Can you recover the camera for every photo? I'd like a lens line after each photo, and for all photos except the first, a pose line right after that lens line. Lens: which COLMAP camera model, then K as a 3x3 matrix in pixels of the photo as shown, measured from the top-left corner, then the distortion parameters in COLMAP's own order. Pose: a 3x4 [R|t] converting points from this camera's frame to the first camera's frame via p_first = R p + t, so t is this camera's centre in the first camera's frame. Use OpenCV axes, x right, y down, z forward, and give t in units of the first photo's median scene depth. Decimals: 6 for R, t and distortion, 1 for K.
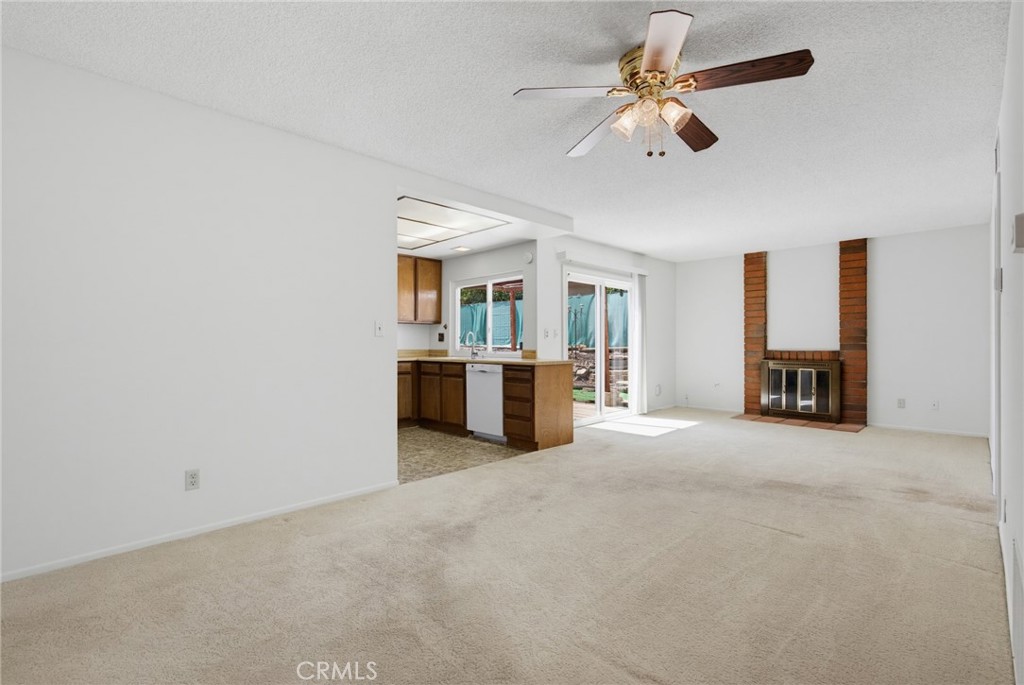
lens RADIAL K [[464.5, 0, 515.2], [0, 464.5, 343.8], [0, 0, 1]] dist [0.001054, -0.000079]
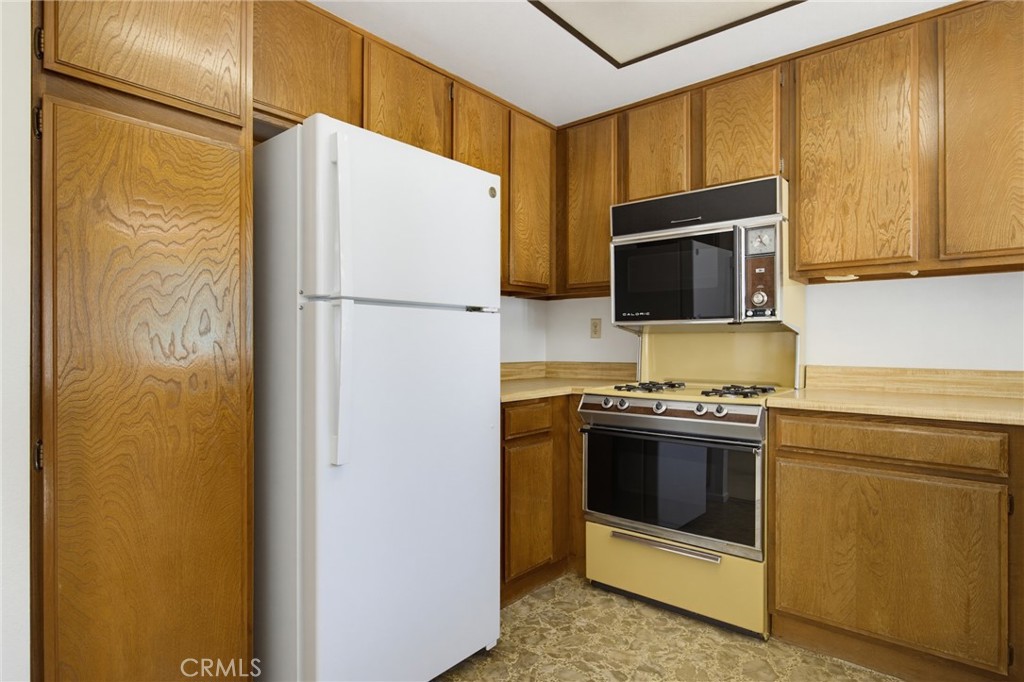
lens RADIAL K [[548.4, 0, 513.5], [0, 548.4, 347.3], [0, 0, 1]] dist [-0.005302, 0.002228]
pose [[0.084391, 0.004841, -0.996421, 0.019775], [-0.000630, 0.999988, 0.004805, -0.001788], [0.996433, 0.000223, 0.084393, 0.724907]]
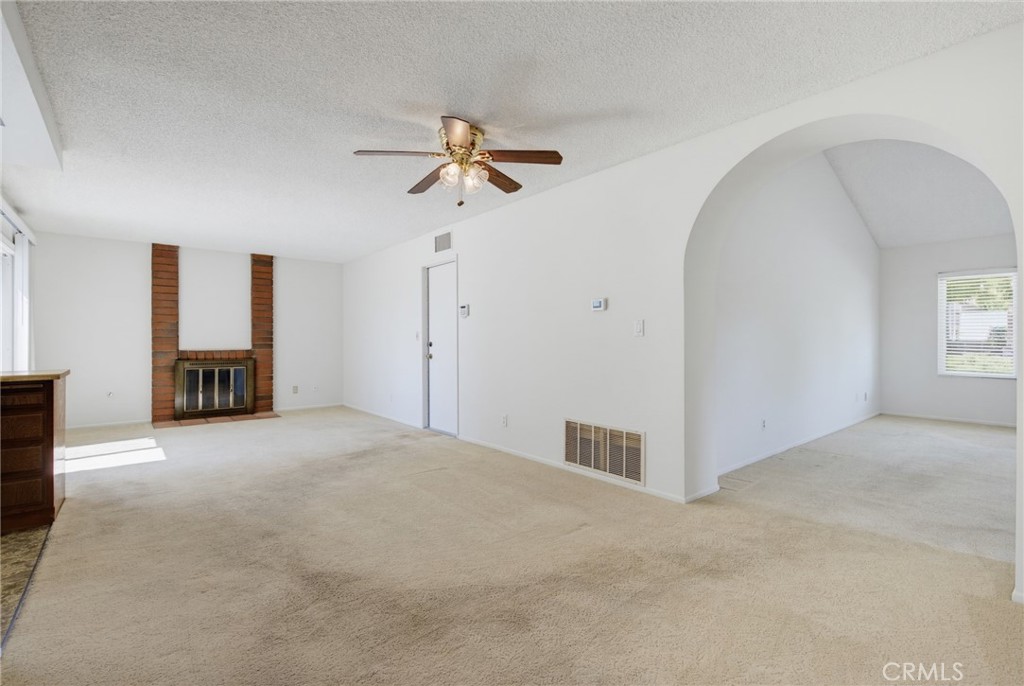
lens RADIAL K [[464.5, 0, 511.5], [0, 464.5, 341.4], [0, 0, 1]] dist [0.001054, -0.000079]
pose [[0.095861, 0.002476, 0.995392, -0.377695], [0.002149, 0.999994, -0.002694, -0.000874], [-0.995392, 0.002397, 0.095855, 0.264099]]
